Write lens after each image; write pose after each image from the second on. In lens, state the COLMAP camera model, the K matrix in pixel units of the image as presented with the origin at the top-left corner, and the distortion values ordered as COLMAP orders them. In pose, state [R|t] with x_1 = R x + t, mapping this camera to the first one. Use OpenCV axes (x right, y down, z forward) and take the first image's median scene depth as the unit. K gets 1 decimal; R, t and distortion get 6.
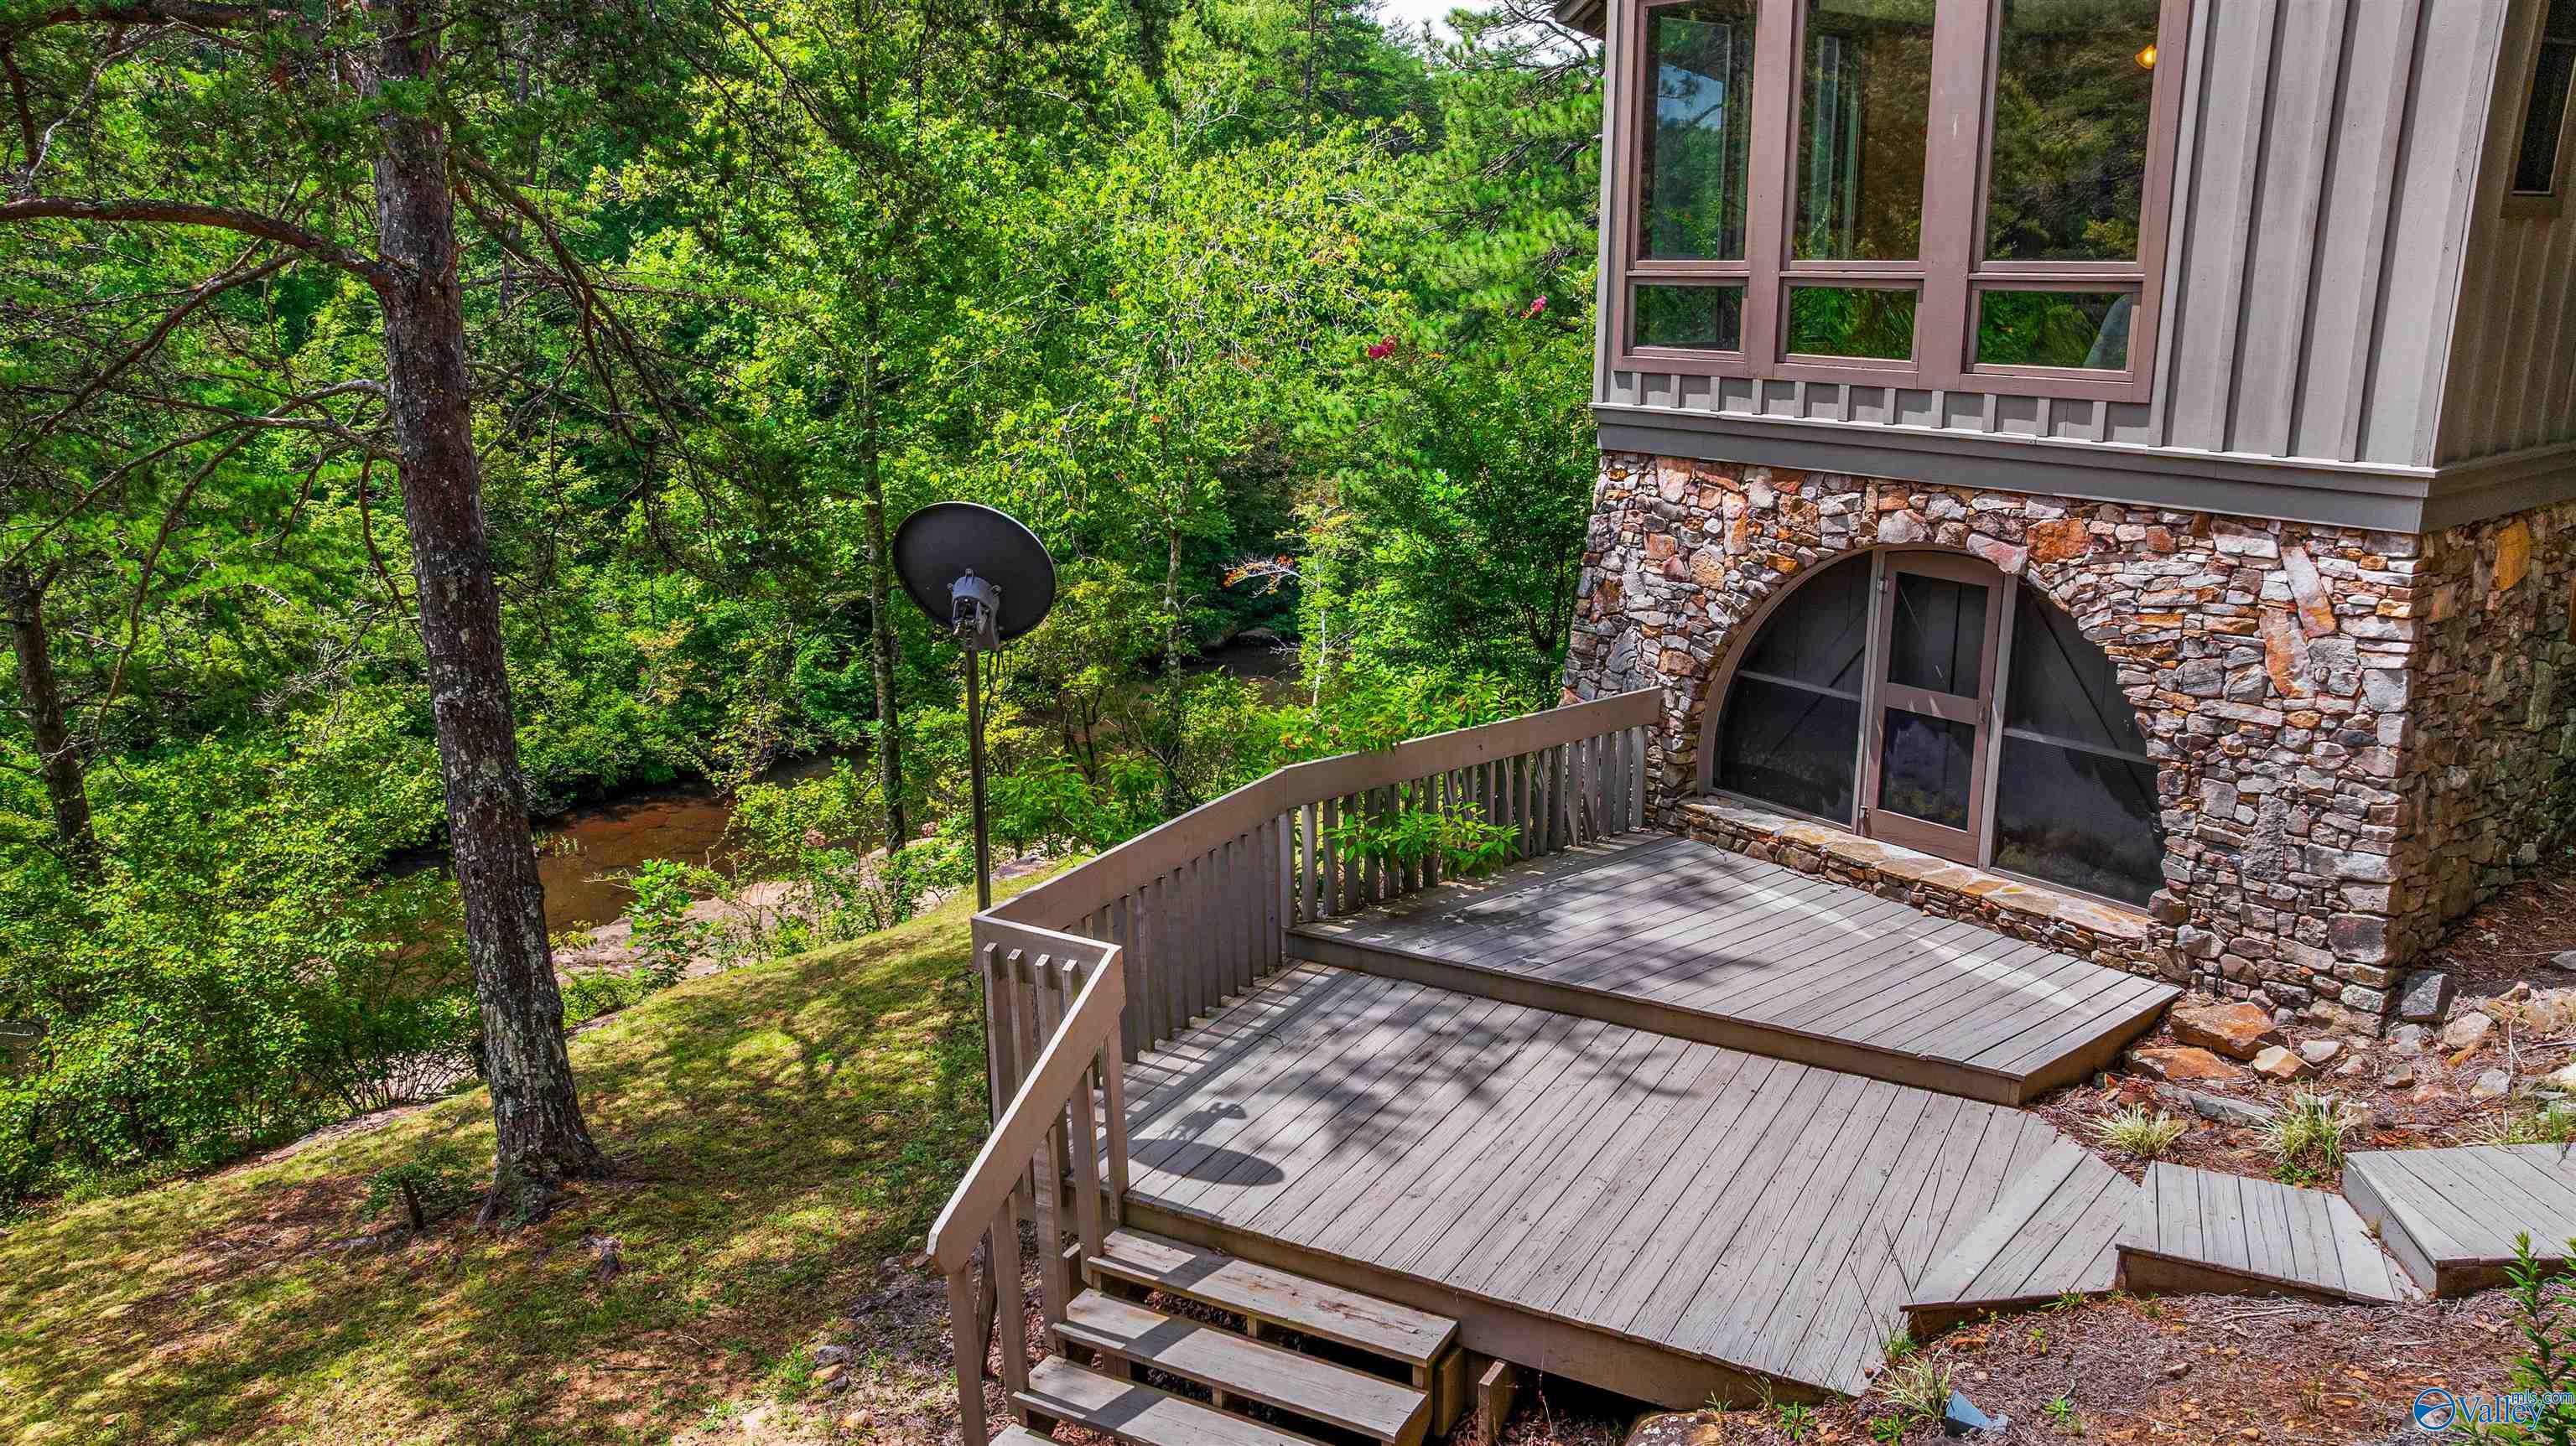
lens RADIAL K [[1786.1, 0, 1308.2], [0, 1786.1, 724.5], [0, 0, 1]] dist [-0.067369, 0.061459]
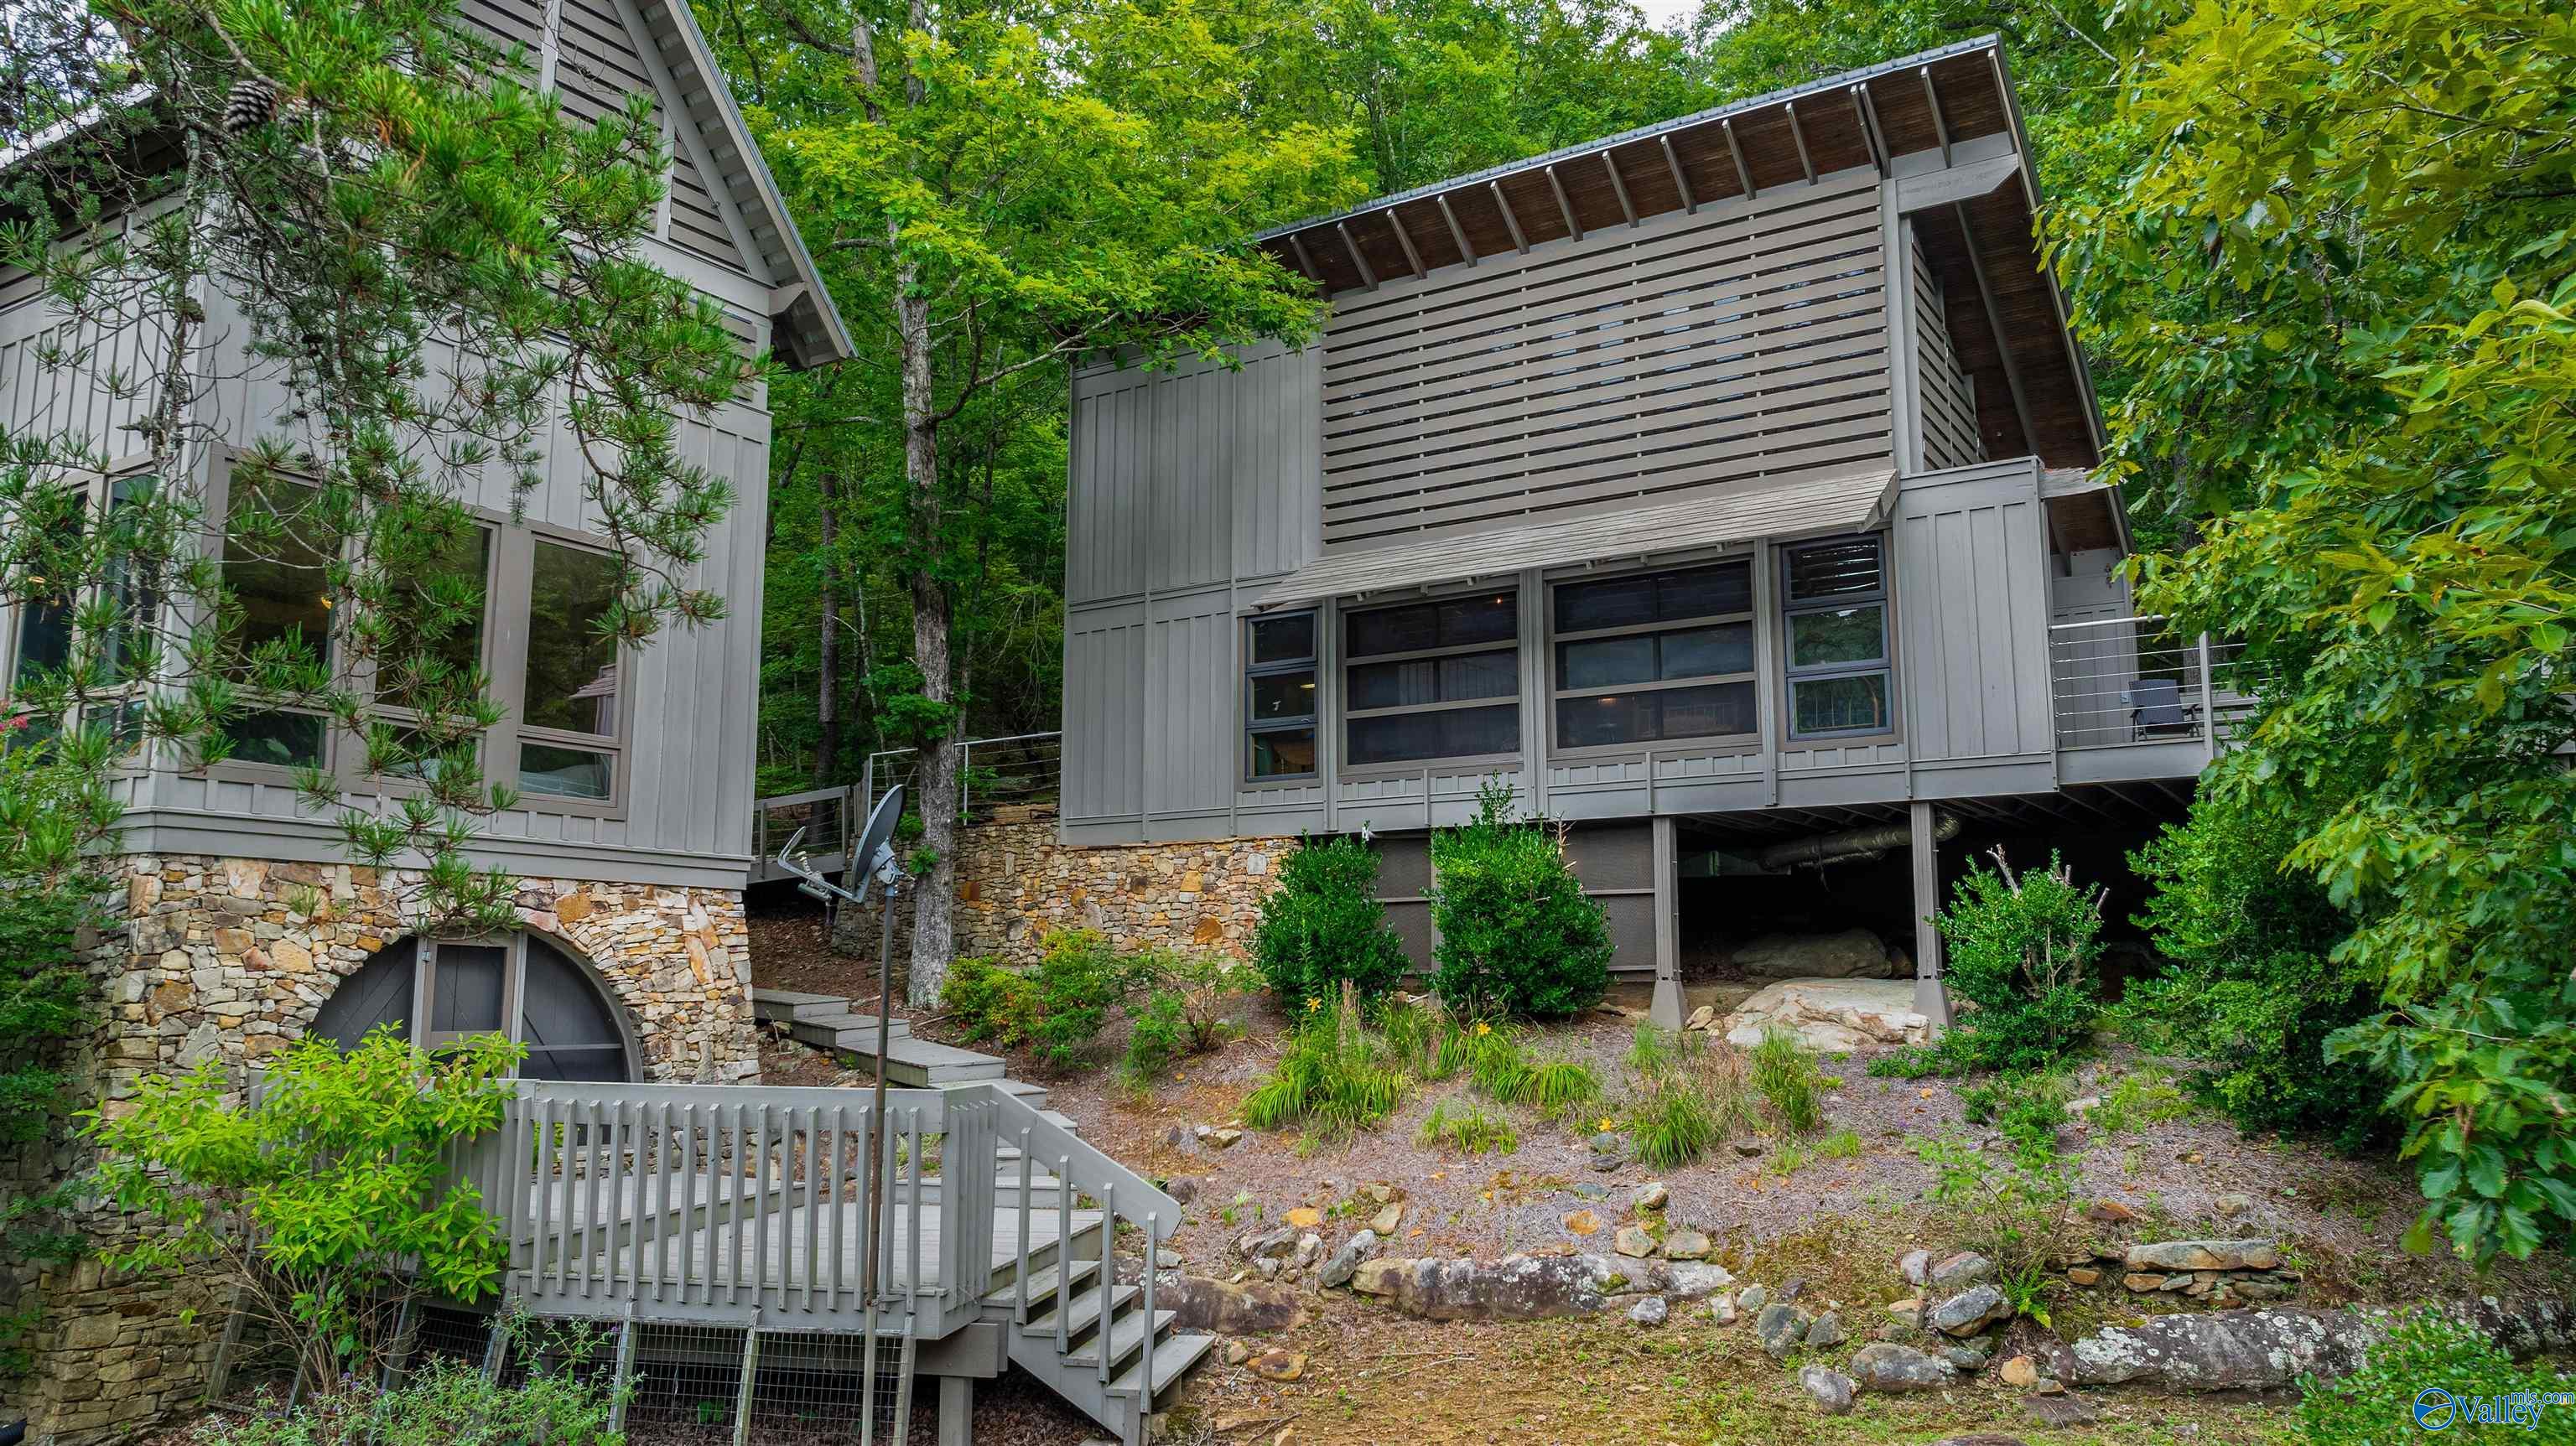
lens RADIAL K [[1786.1, 0, 1308.2], [0, 1786.1, 724.5], [0, 0, 1]] dist [-0.067369, 0.061459]
pose [[-0.304409, 0.138038, 0.942487, -1.192403], [0.229292, 0.970969, -0.068152, -0.007204], [-0.924533, 0.195358, -0.327222, 0.848917]]
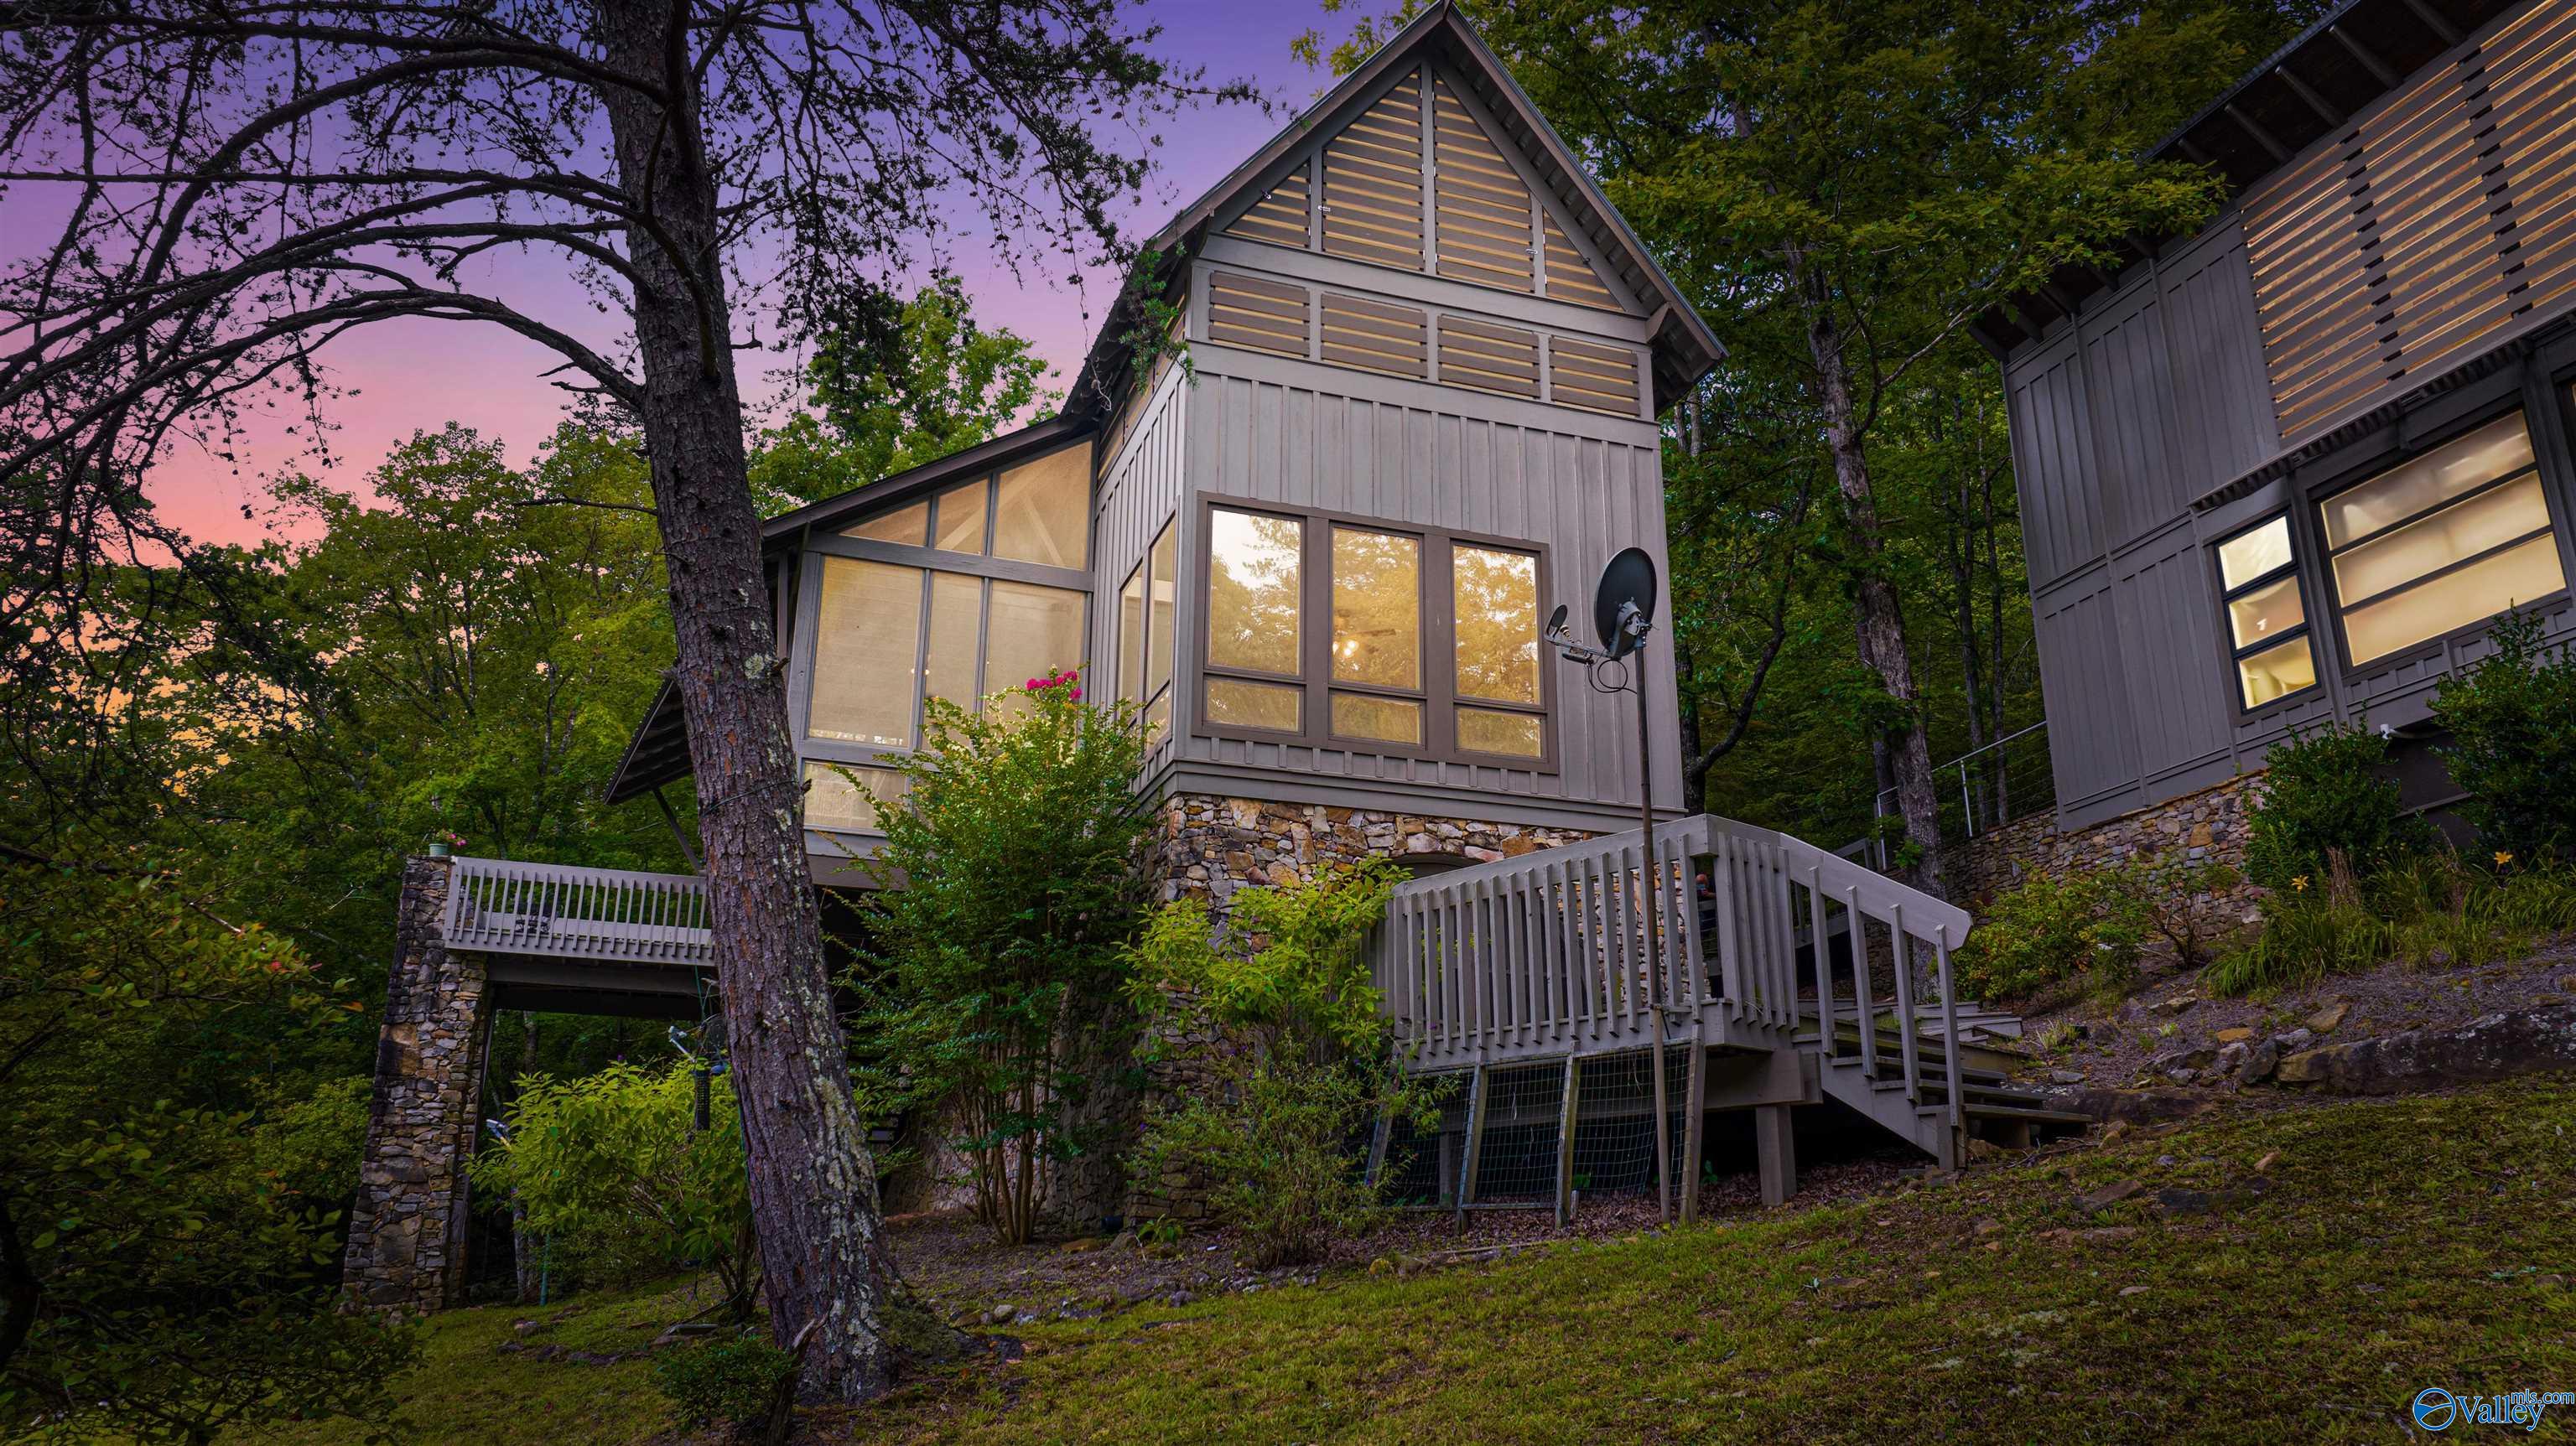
lens RADIAL K [[1786.1, 0, 1308.2], [0, 1786.1, 724.5], [0, 0, 1]] dist [-0.067369, 0.061459]
pose [[0.351134, 0.286247, 0.891497, -1.195509], [0.224320, 0.898678, -0.376905, 0.385361], [-0.909057, 0.332325, 0.251346, 0.680567]]
